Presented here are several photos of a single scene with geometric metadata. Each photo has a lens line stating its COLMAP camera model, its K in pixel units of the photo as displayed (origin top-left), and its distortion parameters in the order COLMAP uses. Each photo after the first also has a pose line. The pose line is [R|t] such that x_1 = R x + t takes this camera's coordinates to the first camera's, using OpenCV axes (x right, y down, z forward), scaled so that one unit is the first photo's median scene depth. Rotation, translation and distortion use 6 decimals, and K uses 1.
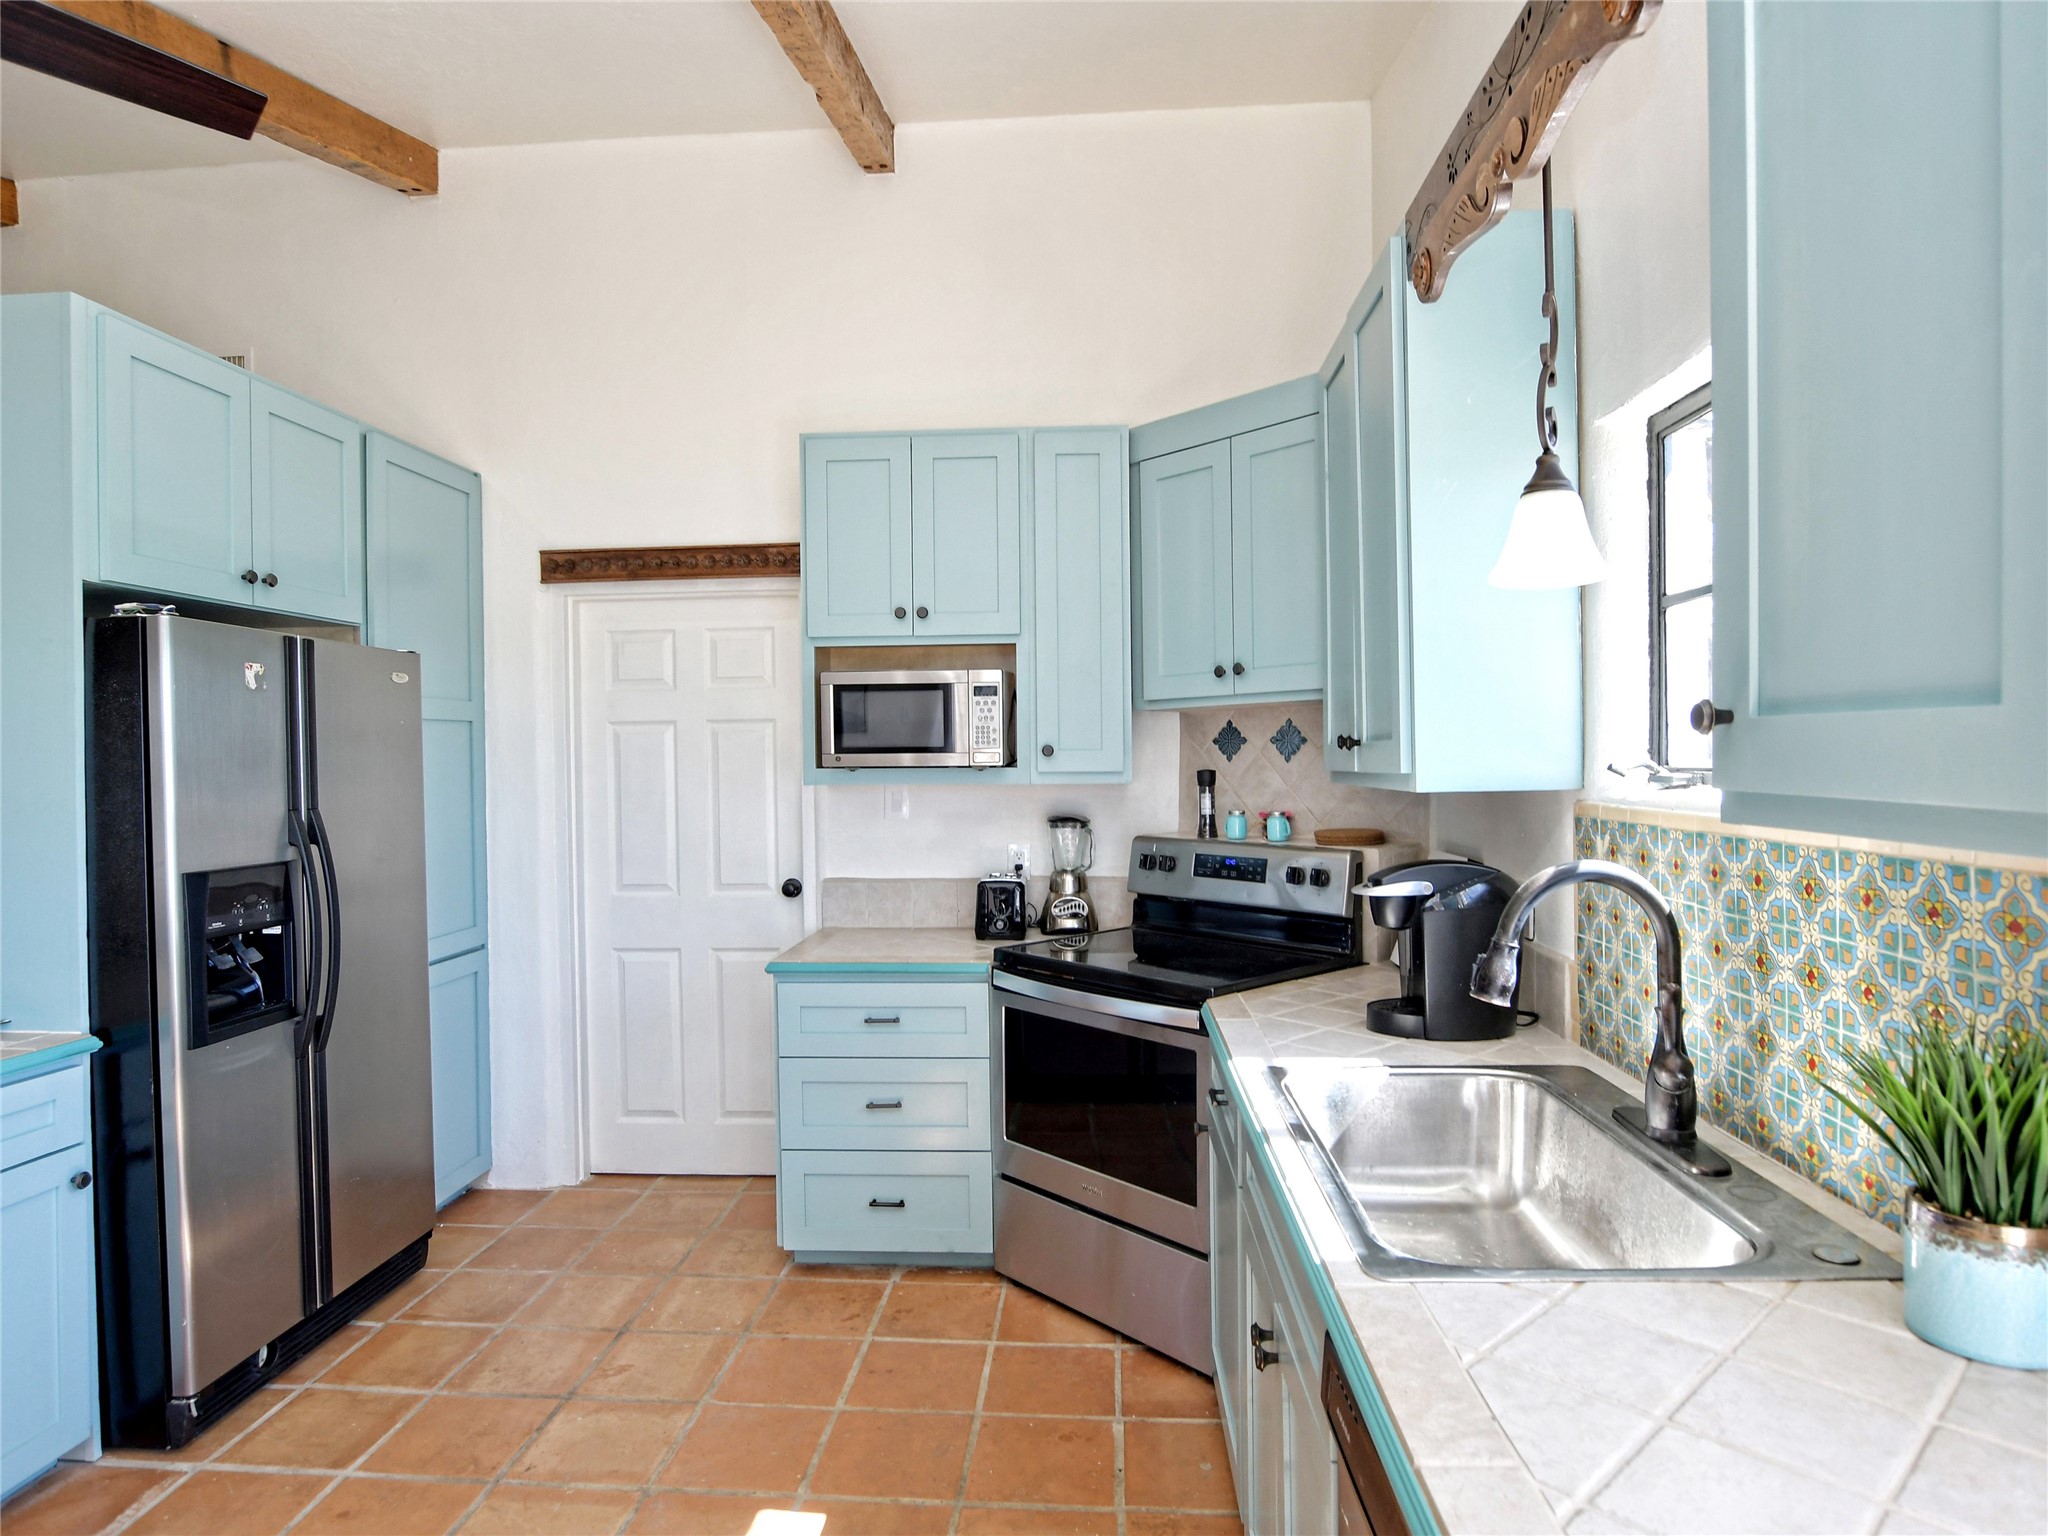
lens RADIAL K [[1165.3, 0, 1021.5], [0, 1165.3, 775.5], [0, 0, 1]] dist [-0.027774, 0.004598]
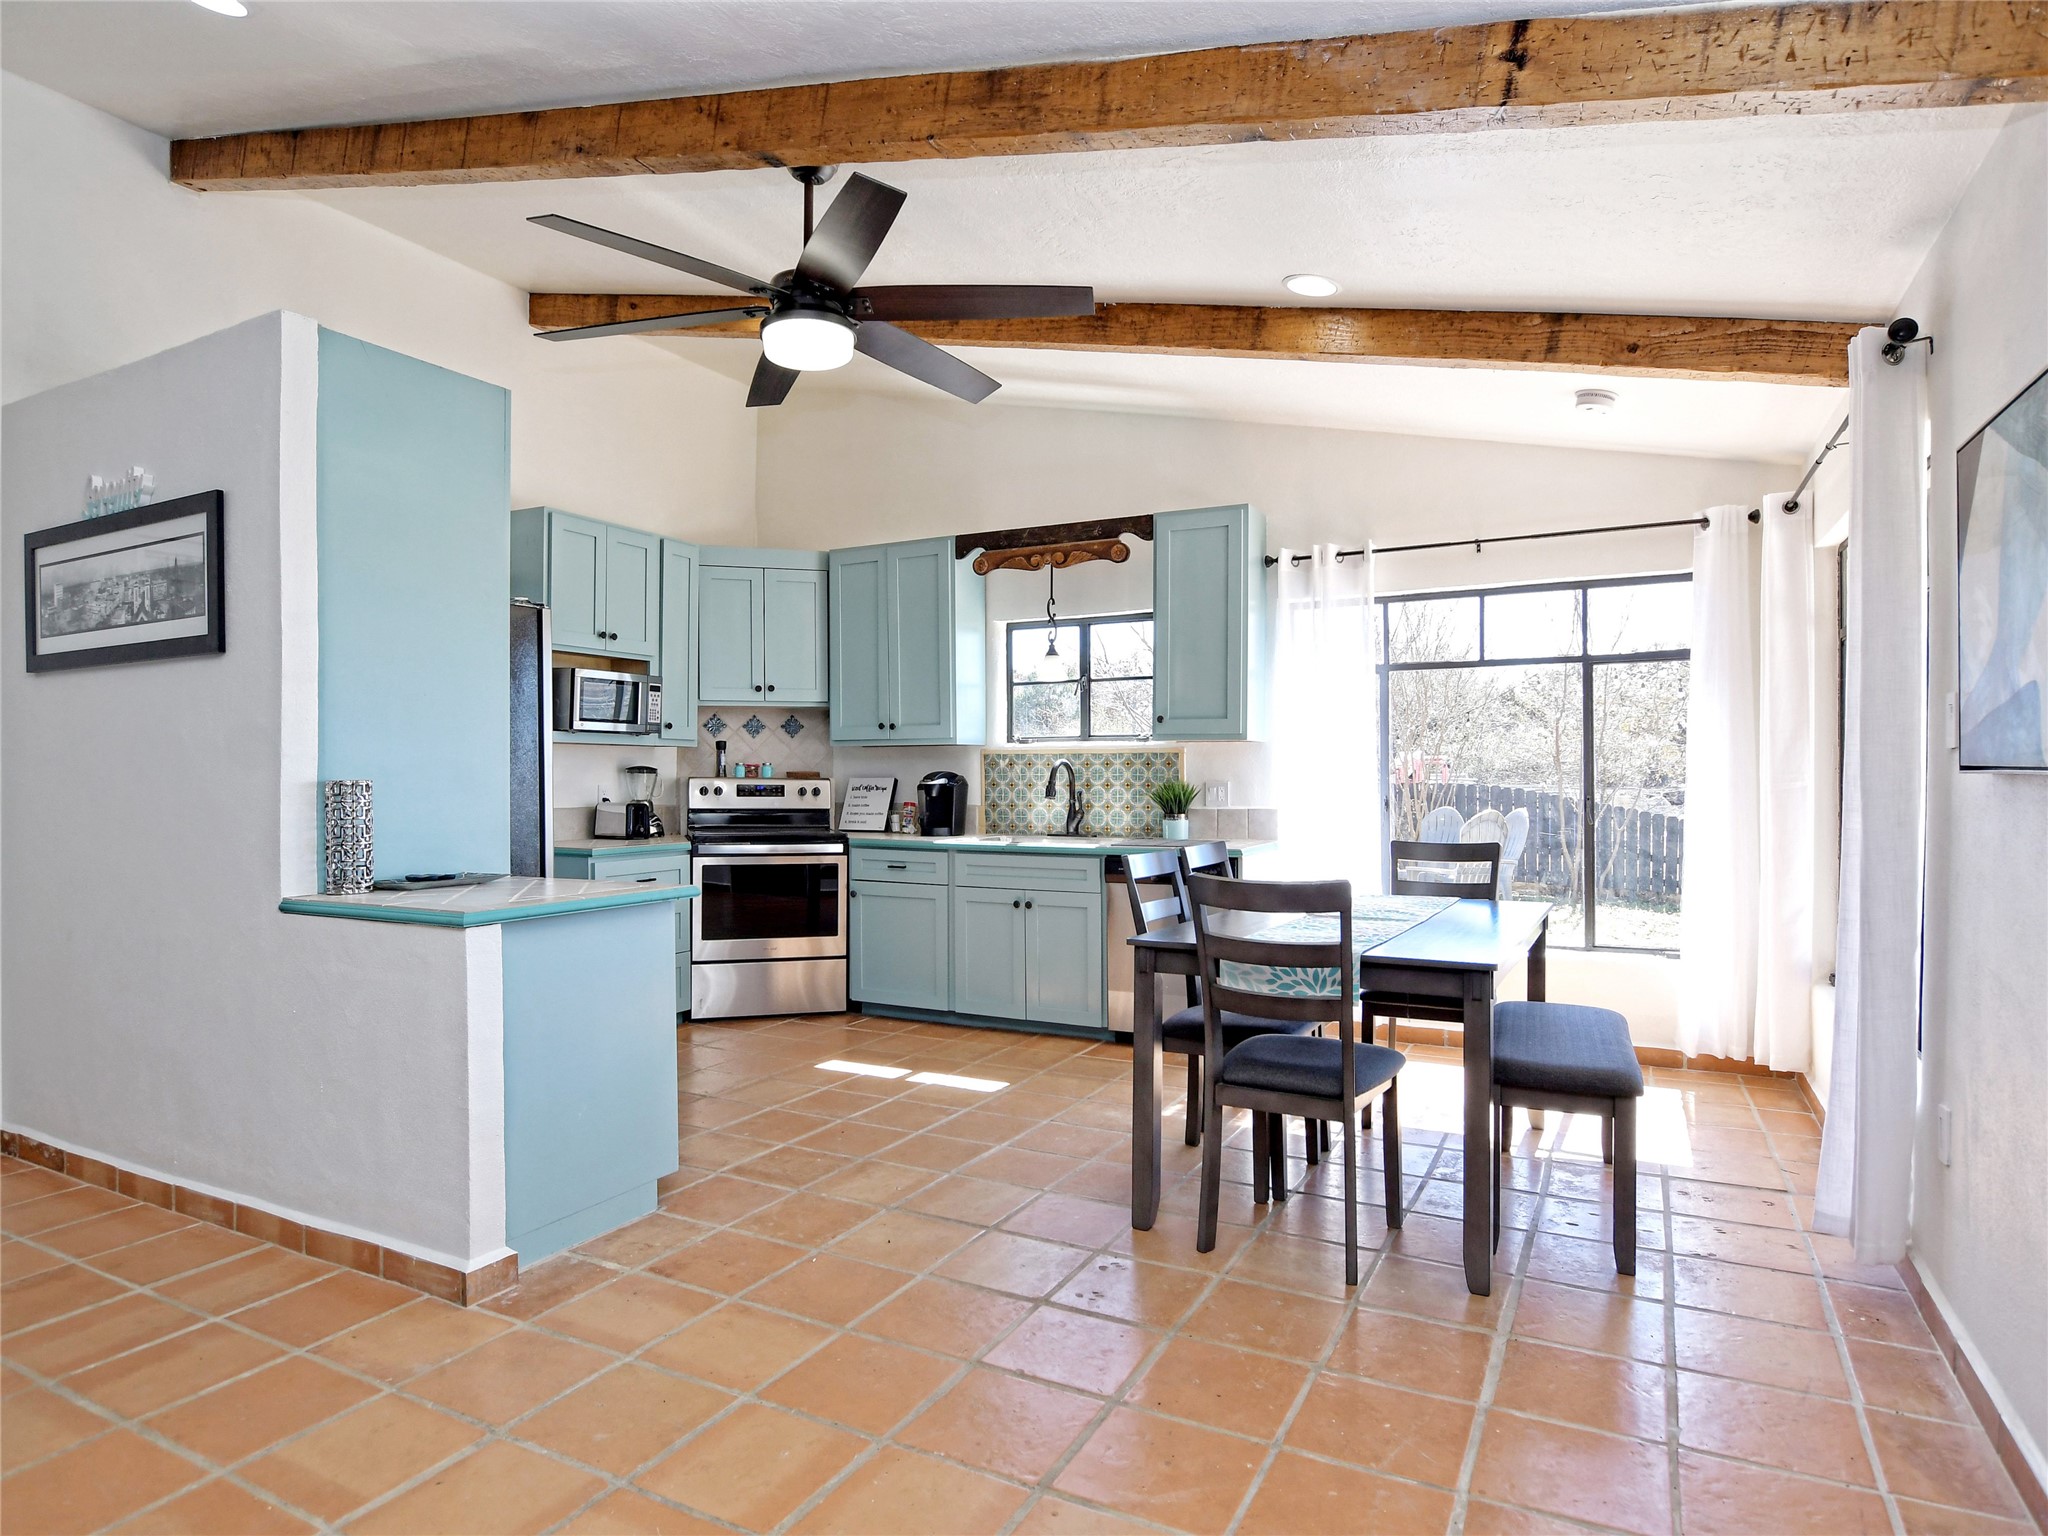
lens RADIAL K [[1165.3, 0, 1021.5], [0, 1165.3, 775.5], [0, 0, 1]] dist [-0.027774, 0.004598]
pose [[0.402370, 0.009779, 0.915425, -1.443268], [0.009083, 0.999851, -0.014673, 0.088319], [-0.915432, 0.014219, 0.402222, -0.173125]]
